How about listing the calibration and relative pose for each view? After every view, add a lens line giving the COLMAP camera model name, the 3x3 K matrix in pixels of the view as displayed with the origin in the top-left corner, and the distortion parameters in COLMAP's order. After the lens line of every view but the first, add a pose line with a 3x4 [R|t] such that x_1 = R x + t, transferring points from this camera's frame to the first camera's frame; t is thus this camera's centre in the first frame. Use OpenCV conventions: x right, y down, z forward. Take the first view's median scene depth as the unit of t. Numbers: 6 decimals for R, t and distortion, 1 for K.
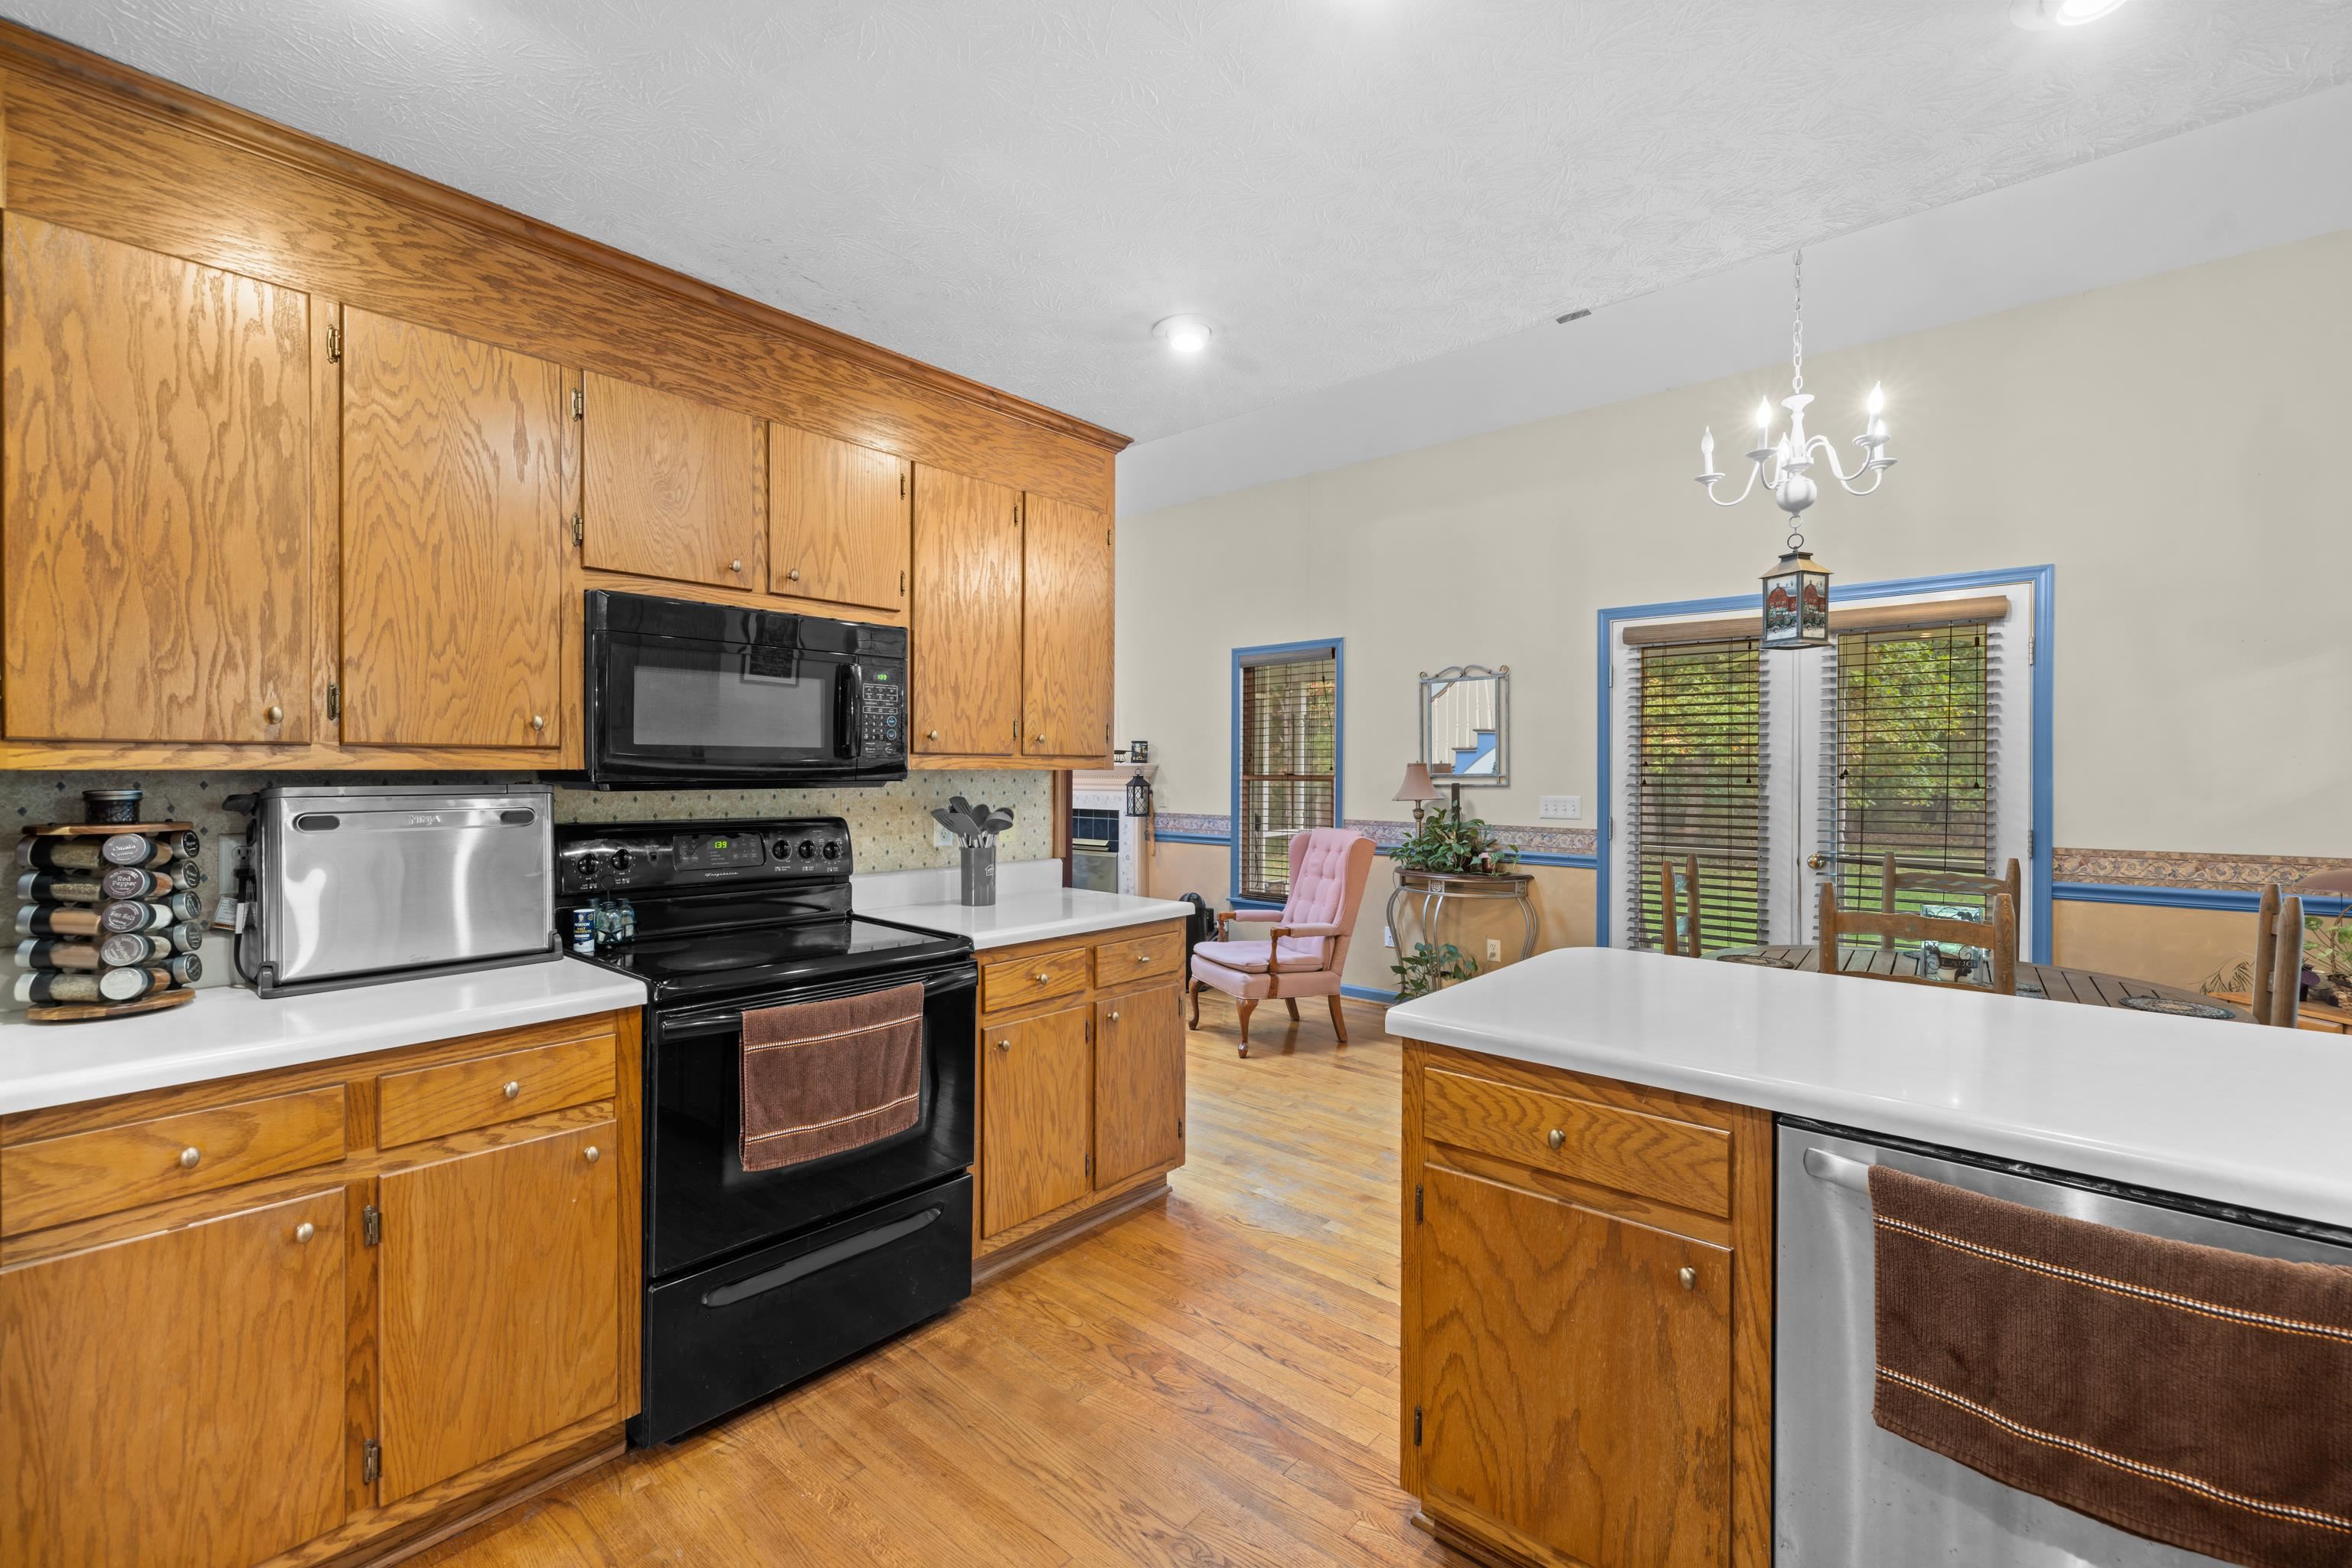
lens RADIAL K [[990.5, 0, 1167.2], [0, 990.5, 773.0], [0, 0, 1]] dist [0.002250, 0.000126]
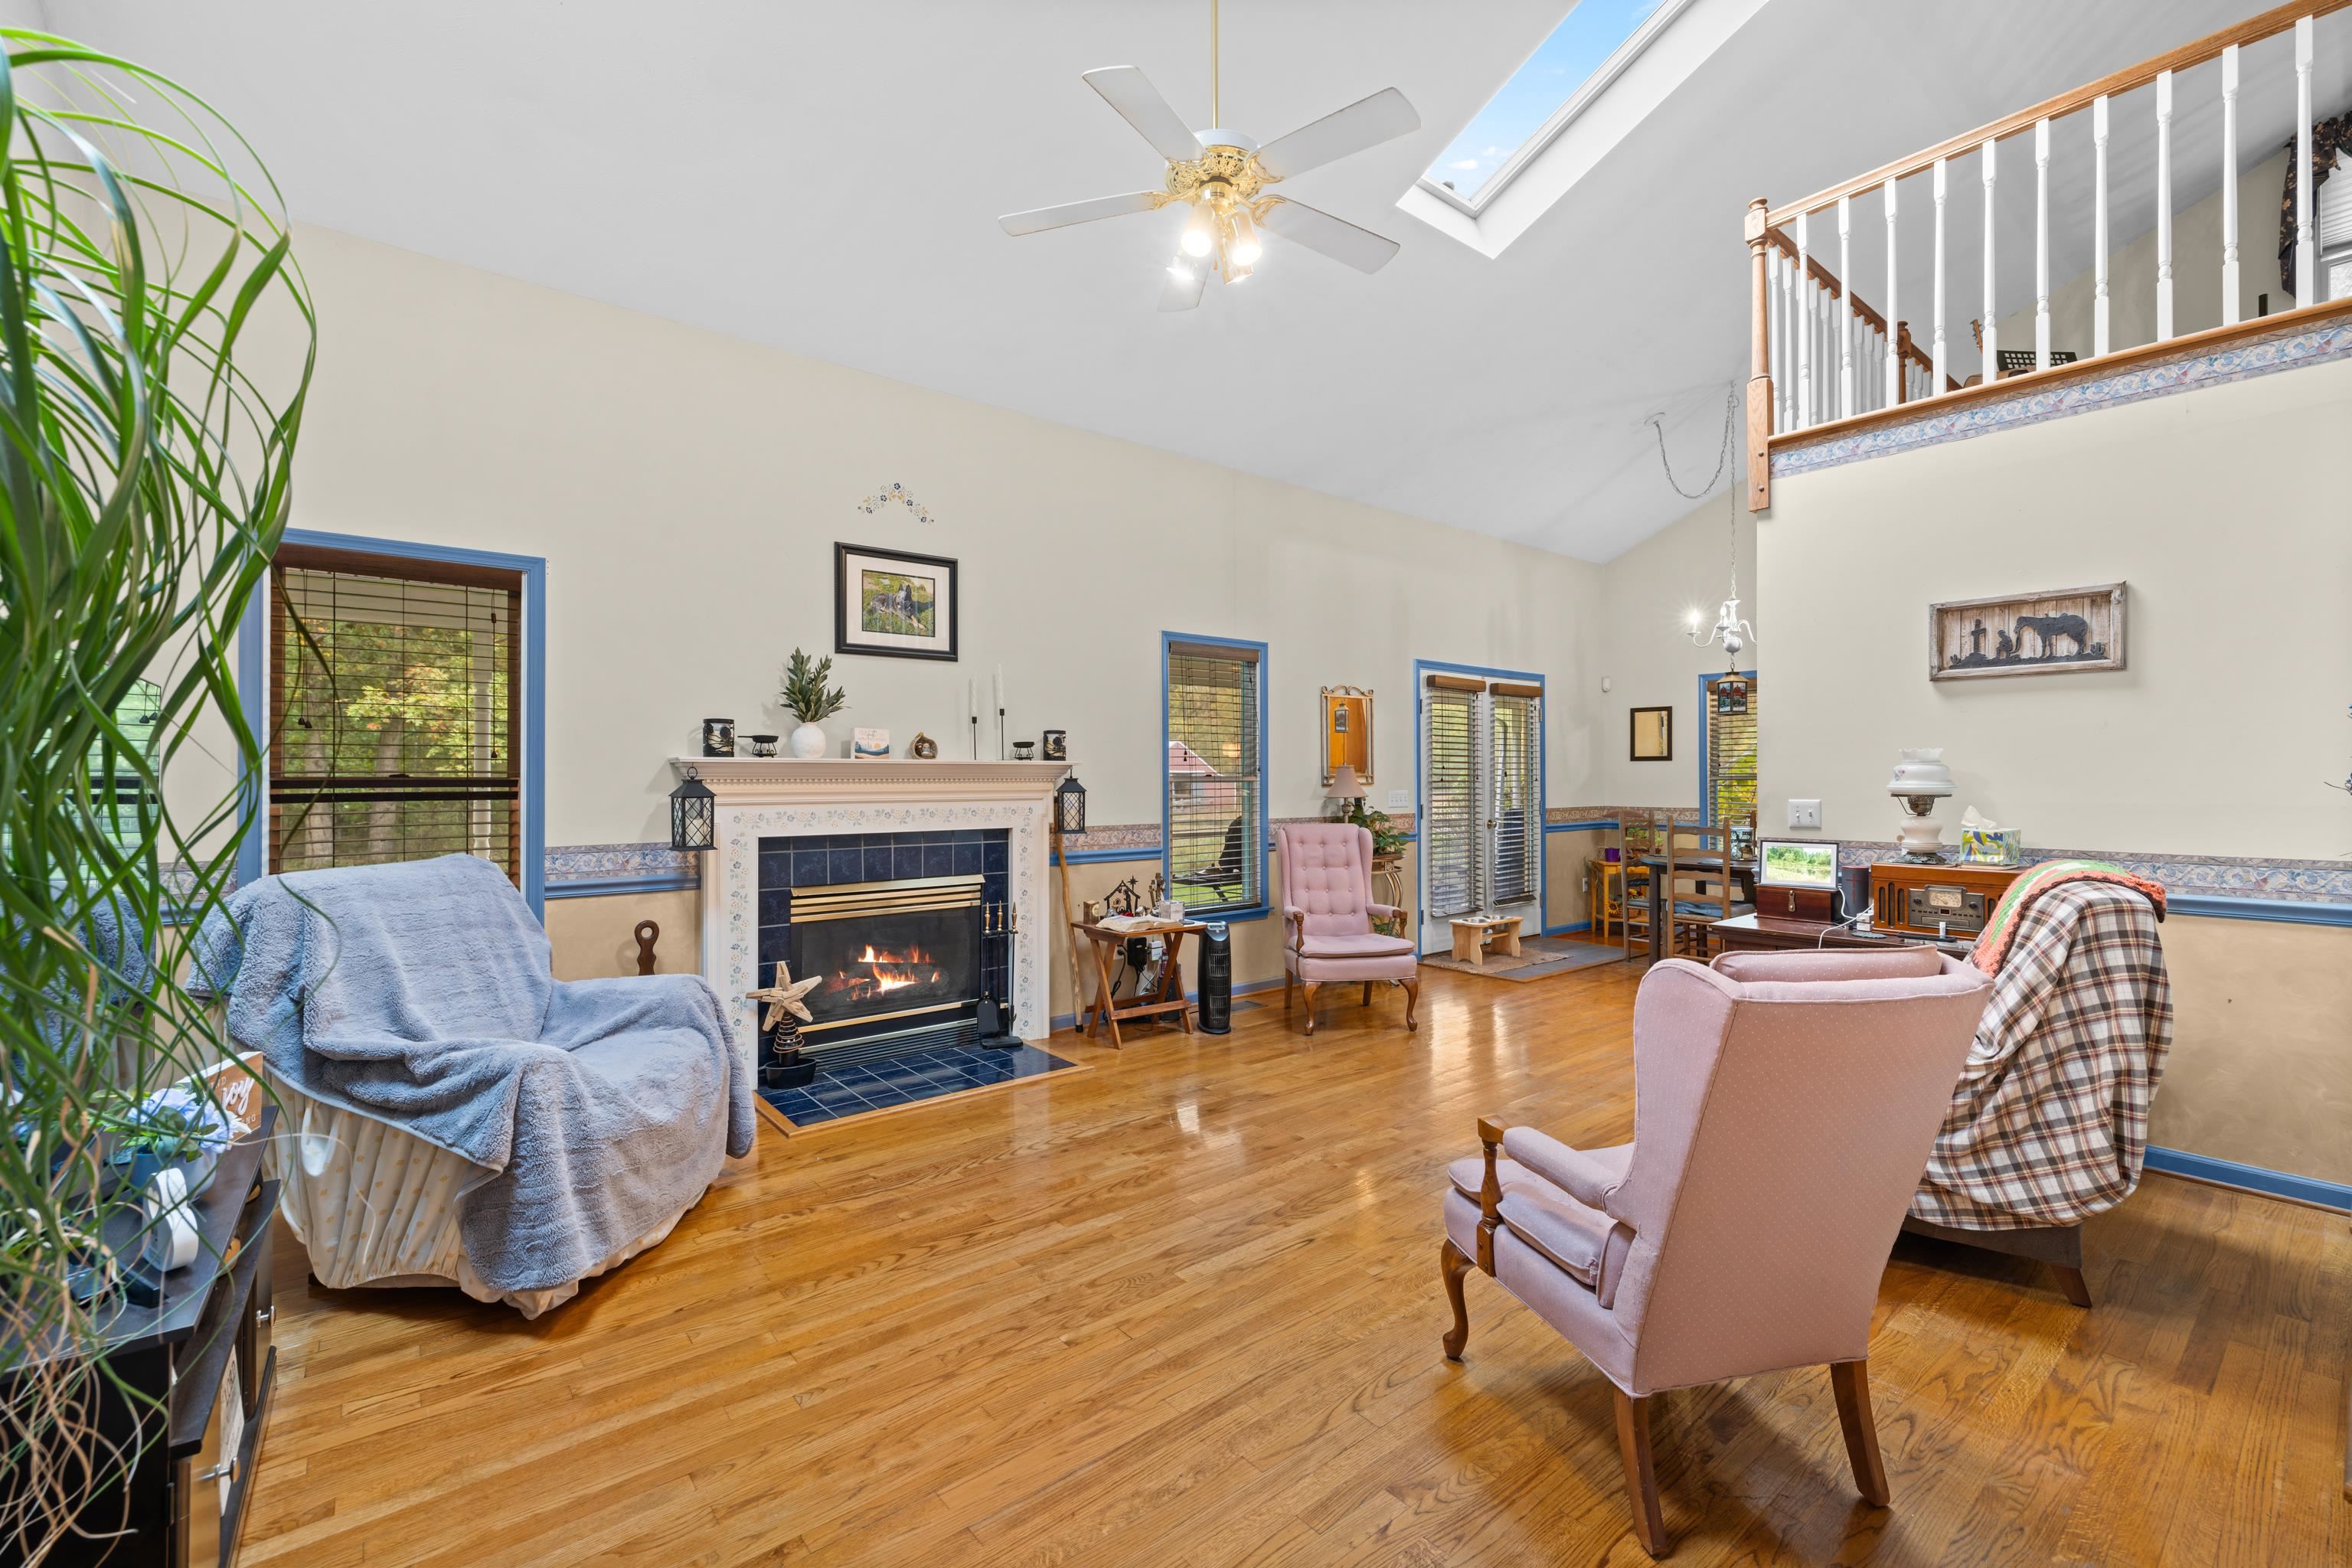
lens RADIAL K [[992.3, 0, 1171.9], [0, 992.3, 769.9], [0, 0, 1]] dist [0.001362, 0.000022]
pose [[0.167898, 0.004448, 0.985794, -1.719853], [0.002319, 0.999985, -0.004907, 0.001300], [-0.985802, 0.003110, 0.167885, 1.843543]]
